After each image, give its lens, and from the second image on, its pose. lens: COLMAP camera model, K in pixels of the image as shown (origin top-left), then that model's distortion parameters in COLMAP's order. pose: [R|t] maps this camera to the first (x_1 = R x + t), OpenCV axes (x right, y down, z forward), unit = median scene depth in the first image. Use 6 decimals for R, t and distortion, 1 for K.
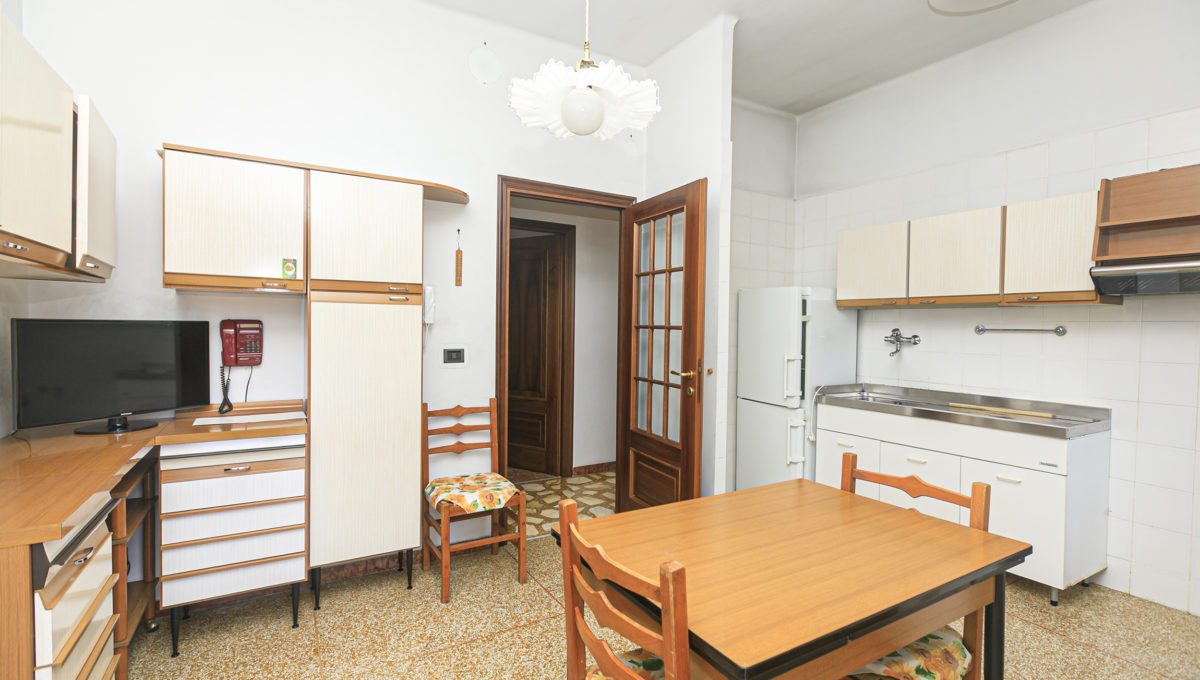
lens RADIAL K [[531.5, 0, 600.0], [0, 531.5, 340.0], [0, 0, 1]] dist [-0.000595, -0.000768]
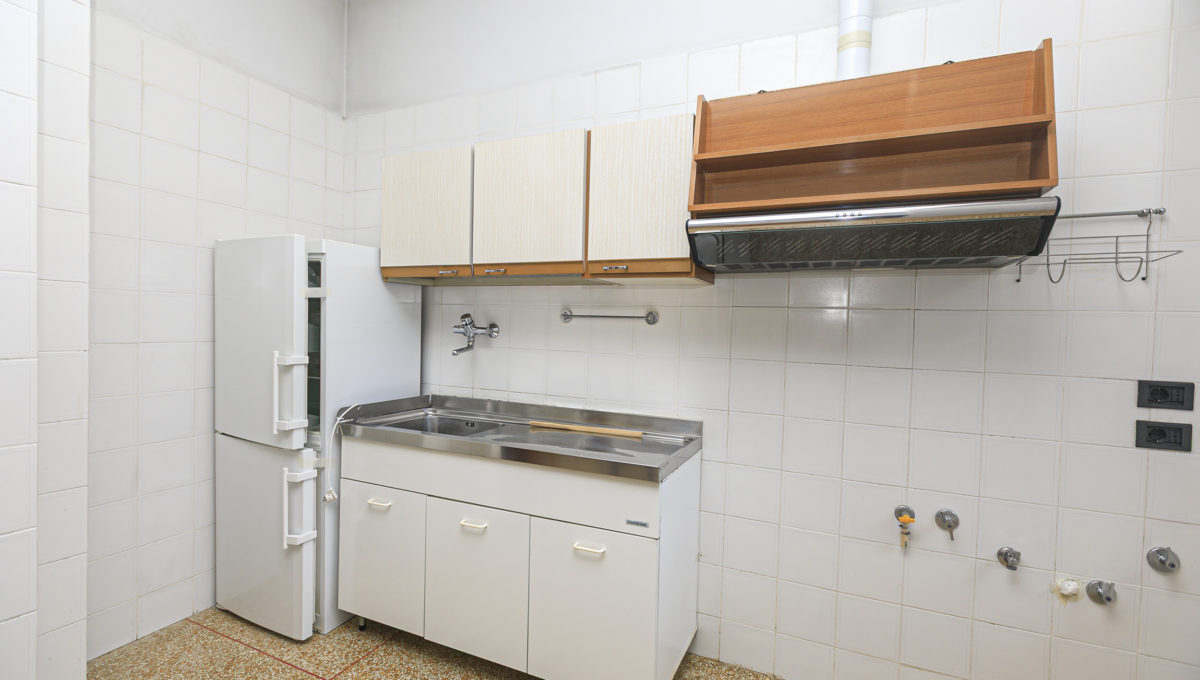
lens RADIAL K [[531.5, 0, 600.0], [0, 531.5, 340.0], [0, 0, 1]] dist [-0.000595, -0.000768]
pose [[0.818425, -0.005214, 0.574590, 0.341363], [0.000064, 0.999960, 0.008984, 0.006148], [-0.574613, -0.007316, 0.818392, 0.389424]]
